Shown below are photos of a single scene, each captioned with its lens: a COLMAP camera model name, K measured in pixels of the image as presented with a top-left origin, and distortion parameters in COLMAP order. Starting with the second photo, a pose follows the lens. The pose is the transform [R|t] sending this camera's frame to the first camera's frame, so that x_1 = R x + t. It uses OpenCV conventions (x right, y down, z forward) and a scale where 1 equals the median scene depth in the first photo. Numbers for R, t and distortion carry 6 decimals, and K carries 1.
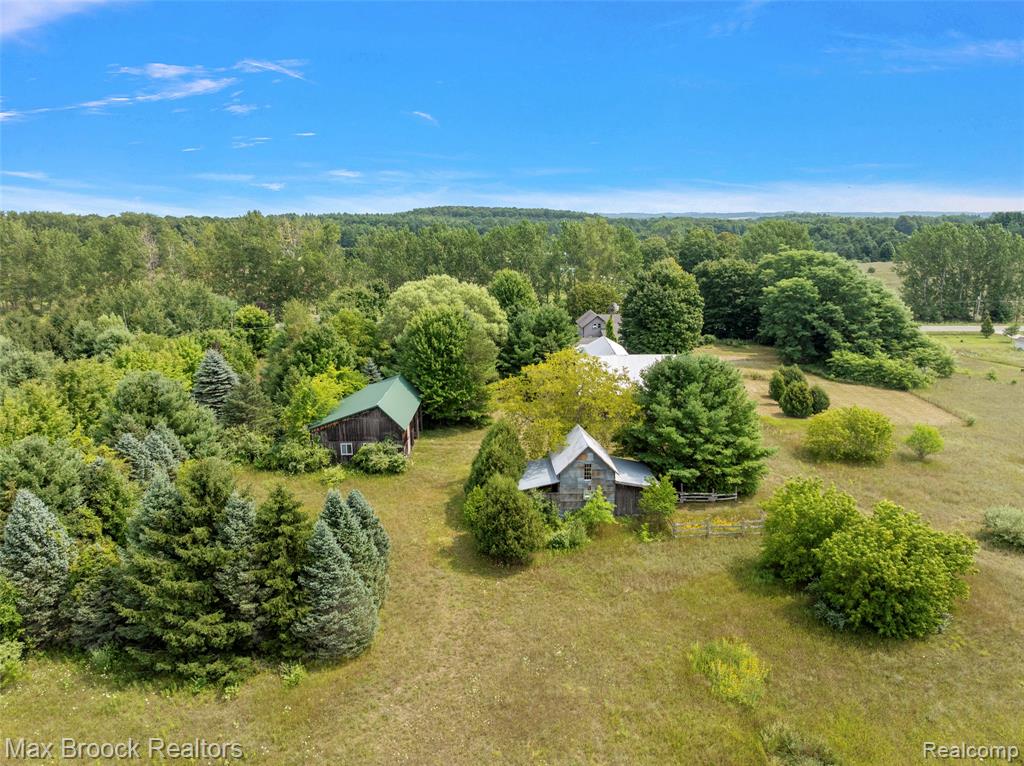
lens RADIAL K [[709.4, 0, 506.0], [0, 709.4, 383.8], [0, 0, 1]] dist [0.004084, -0.008797]
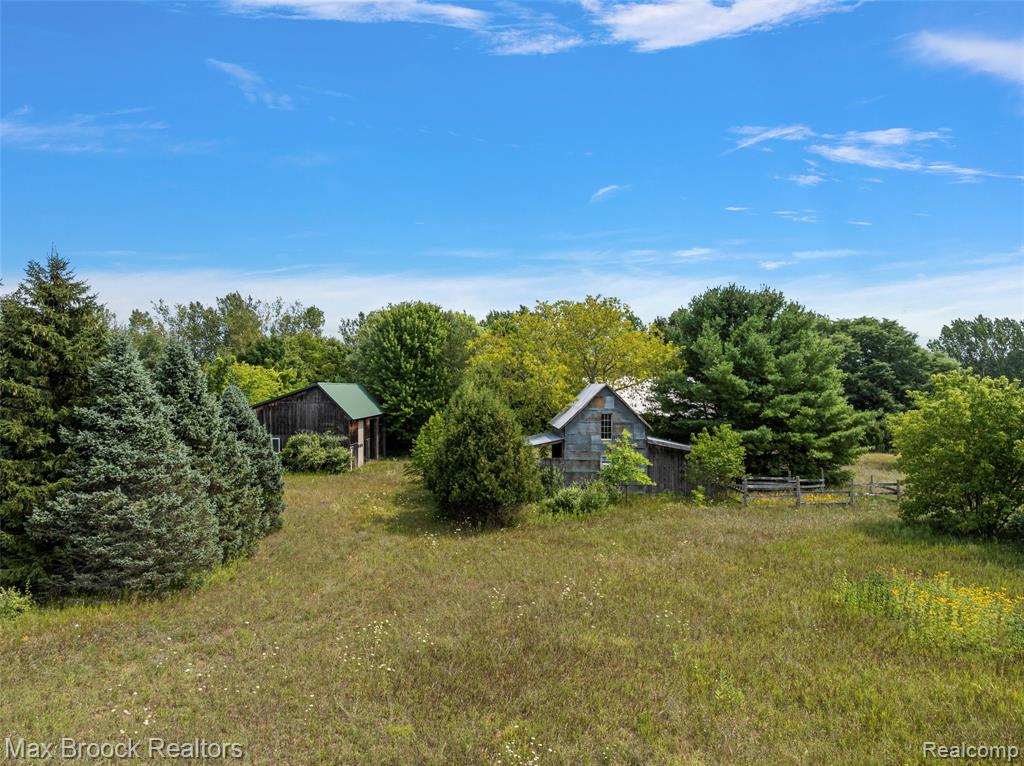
lens RADIAL K [[709.4, 0, 520.0], [0, 709.4, 378.4], [0, 0, 1]] dist [0.004084, -0.008797]
pose [[0.999604, 0.024992, 0.012903, 0.022198], [-0.020994, 0.968270, -0.249024, 0.235734], [-0.018717, 0.248654, 0.968411, 0.319387]]
